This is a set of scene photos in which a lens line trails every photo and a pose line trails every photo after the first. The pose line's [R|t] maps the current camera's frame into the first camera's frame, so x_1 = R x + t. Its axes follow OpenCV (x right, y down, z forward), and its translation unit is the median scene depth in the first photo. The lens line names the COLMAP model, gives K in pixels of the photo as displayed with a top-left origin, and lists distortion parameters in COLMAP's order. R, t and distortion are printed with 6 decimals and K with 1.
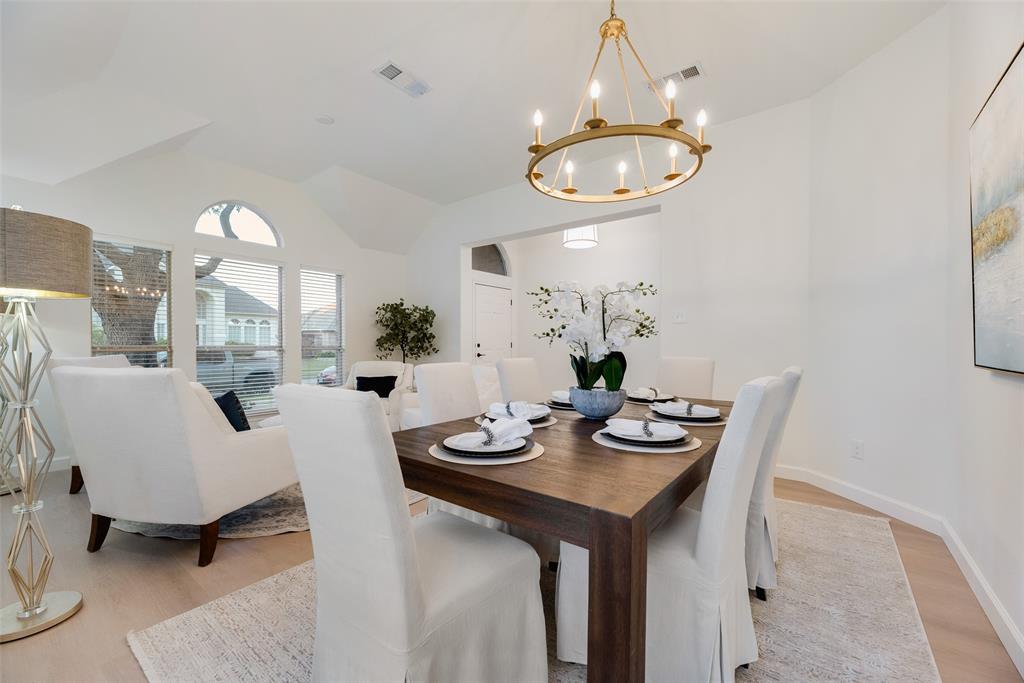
lens RADIAL K [[409.0, 0, 512.5], [0, 409.0, 341.6], [0, 0, 1]] dist [0.000973, -0.000019]
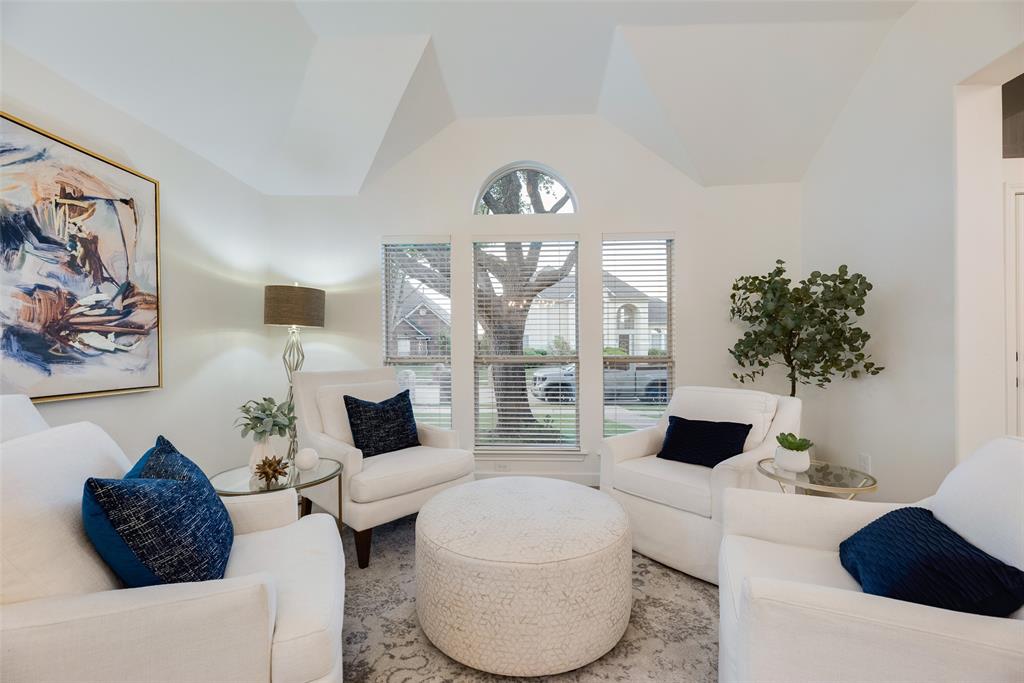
lens RADIAL K [[409.0, 0, 513.9], [0, 409.0, 347.1], [0, 0, 1]] dist [0.000973, -0.000019]
pose [[0.569335, -0.008188, -0.822065, -0.050056], [0.004745, 0.999966, -0.006673, 0.000092], [0.822092, -0.000102, 0.569355, 0.448838]]
